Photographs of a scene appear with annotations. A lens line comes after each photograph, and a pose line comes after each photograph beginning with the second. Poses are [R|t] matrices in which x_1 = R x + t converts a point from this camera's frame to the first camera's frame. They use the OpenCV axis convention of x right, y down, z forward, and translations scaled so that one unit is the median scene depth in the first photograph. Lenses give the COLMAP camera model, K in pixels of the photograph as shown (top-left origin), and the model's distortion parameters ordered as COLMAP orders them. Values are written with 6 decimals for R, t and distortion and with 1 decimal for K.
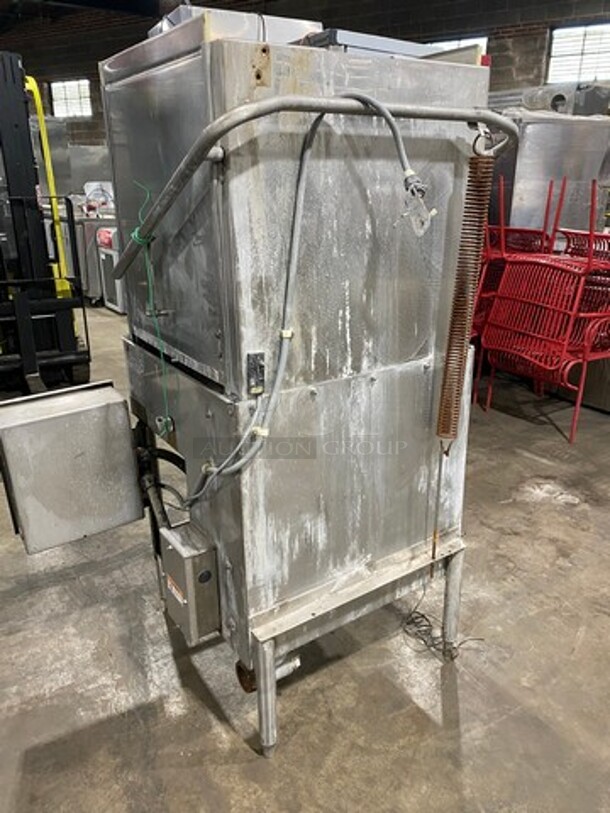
lens RADIAL K [[627.3, 0, 305.0], [0, 627.3, 406.5], [0, 0, 1]] dist [0.006022, -0.007347]
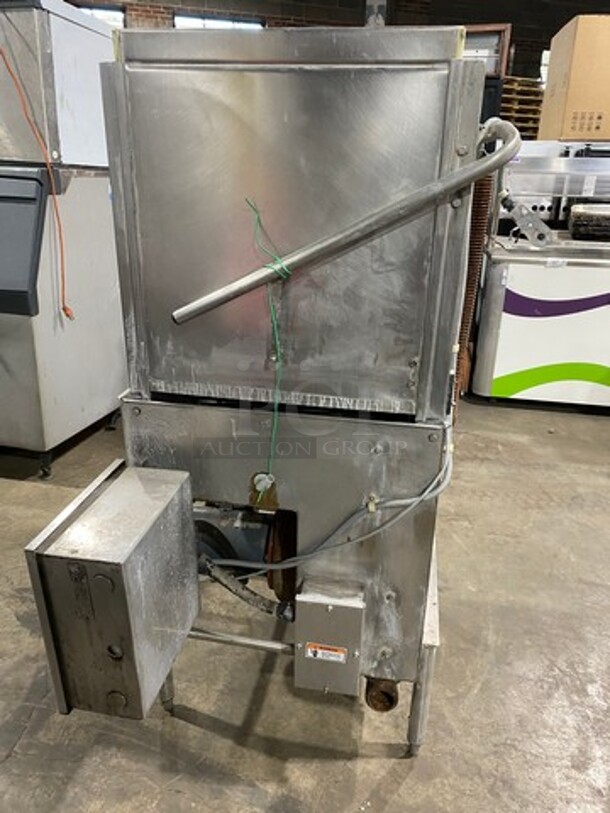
lens RADIAL K [[627.3, 0, 305.0], [0, 627.3, 406.5], [0, 0, 1]] dist [0.006022, -0.007347]
pose [[0.681688, -0.249794, 0.687680, -0.735912], [0.223911, 0.966042, 0.128946, -0.167008], [-0.696538, 0.066078, 0.714471, 0.342513]]
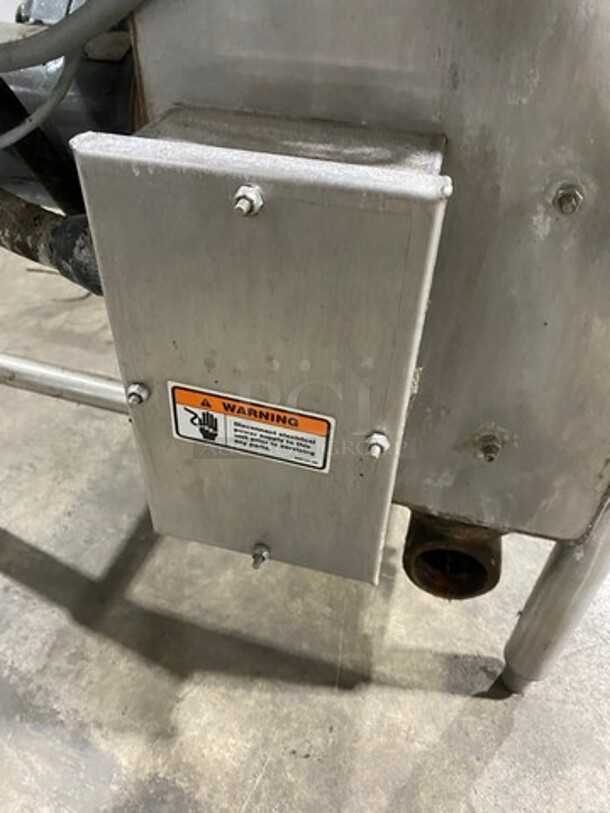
lens RADIAL K [[641.7, 0, 305.0], [0, 641.7, 406.5], [0, 0, 1]] dist [-0.007045, -0.005196]
pose [[0.753714, -0.410555, 0.513186, -0.294102], [0.193773, 0.884977, 0.423399, 0.190236], [-0.627987, -0.219680, 0.746574, 0.800773]]
